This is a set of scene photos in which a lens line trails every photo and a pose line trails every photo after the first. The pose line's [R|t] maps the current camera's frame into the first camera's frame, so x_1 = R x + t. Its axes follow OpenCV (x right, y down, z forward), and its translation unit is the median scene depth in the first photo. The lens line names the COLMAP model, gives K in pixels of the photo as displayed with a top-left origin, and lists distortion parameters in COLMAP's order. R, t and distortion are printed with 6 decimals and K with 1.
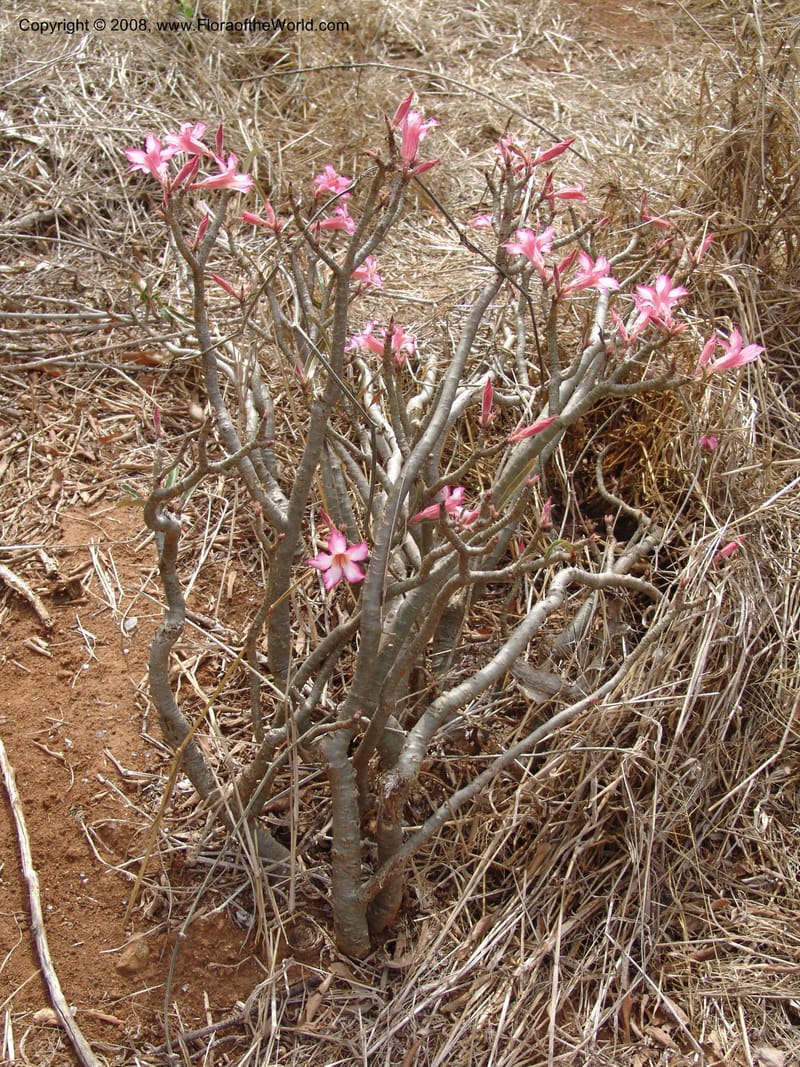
lens RADIAL K [[1370.1, 0, 400.8], [0, 1370.1, 536.0], [0, 0, 1]] dist [-0.015327, 0.000000]
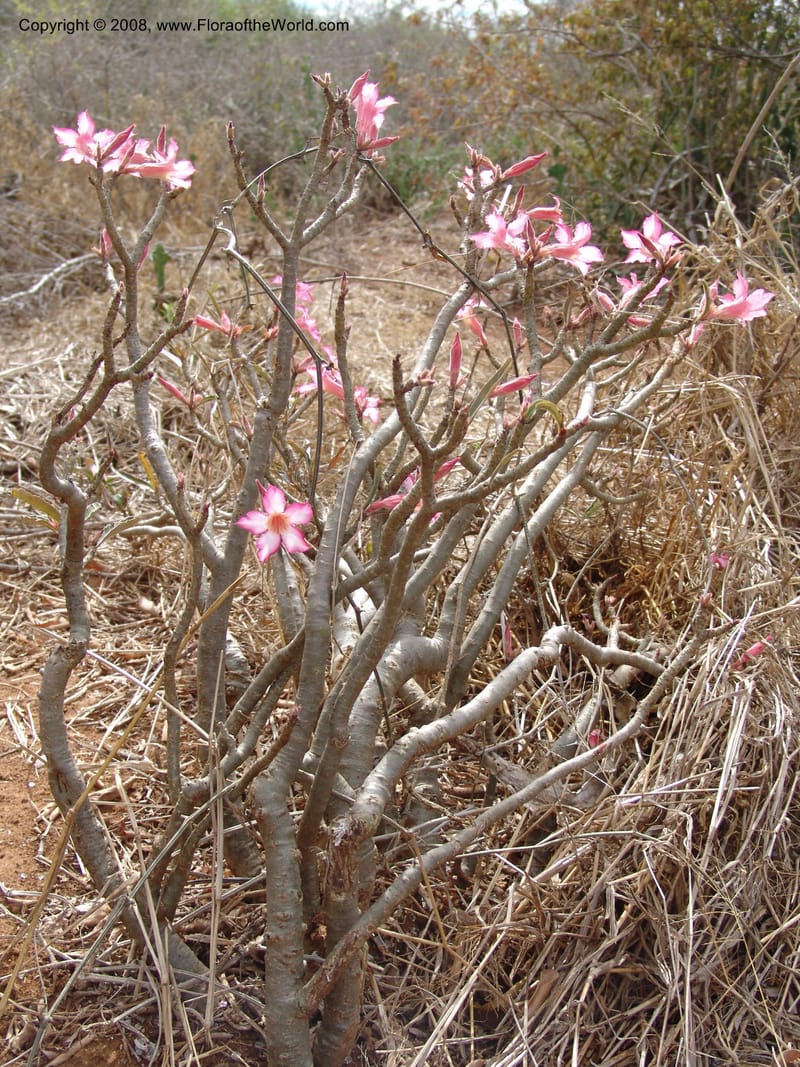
lens RADIAL K [[1370.1, 0, 398.5], [0, 1370.1, 532.0], [0, 0, 1]] dist [-0.015327, 0.000000]
pose [[0.999955, -0.008906, 0.003319, 0.020420], [0.009503, 0.943191, -0.332116, 0.246270], [-0.000172, 0.332133, 0.943233, 0.201950]]
